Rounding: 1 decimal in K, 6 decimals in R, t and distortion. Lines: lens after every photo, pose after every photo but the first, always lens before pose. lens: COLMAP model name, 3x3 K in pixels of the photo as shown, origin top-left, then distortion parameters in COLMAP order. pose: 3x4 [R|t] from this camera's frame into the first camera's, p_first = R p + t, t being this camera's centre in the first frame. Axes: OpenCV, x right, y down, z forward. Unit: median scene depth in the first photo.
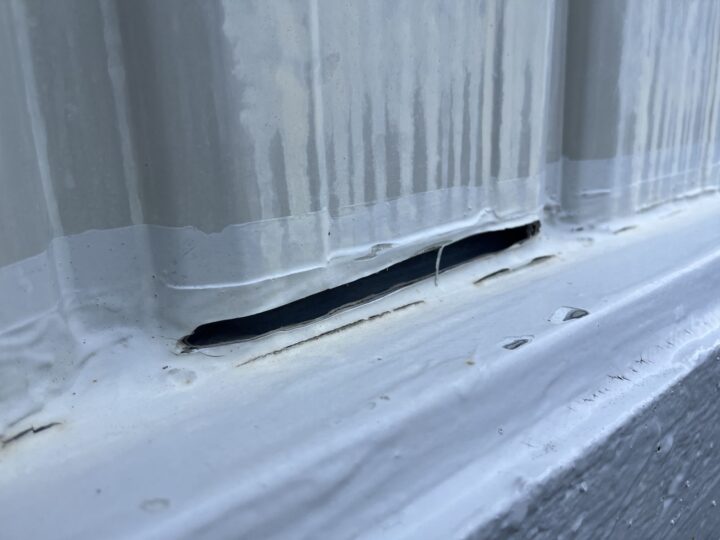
lens RADIAL K [[536.6, 0, 363.8], [0, 536.6, 270.1], [0, 0, 1]] dist [0.007140, -0.047508]
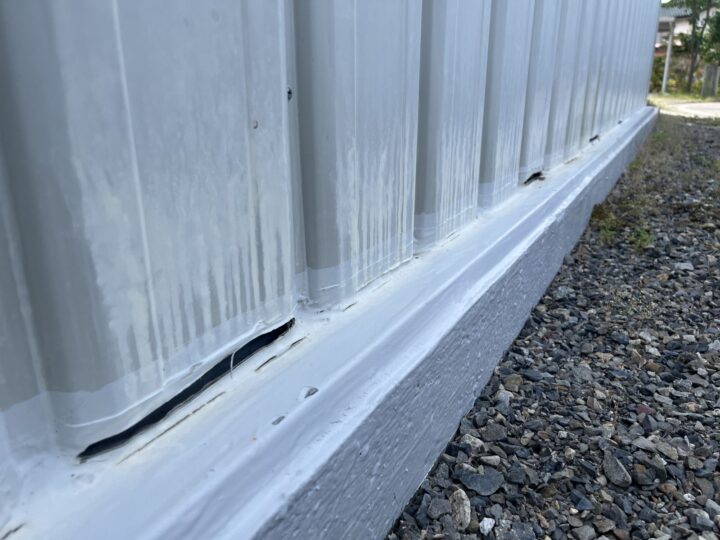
lens RADIAL K [[536.6, 0, 363.8], [0, 536.6, 270.1], [0, 0, 1]] dist [0.007140, -0.047508]
pose [[0.923099, -0.088249, 0.374301, -0.082768], [0.077118, 0.996022, 0.044642, -0.377871], [-0.376751, -0.012344, 0.926232, -0.715260]]
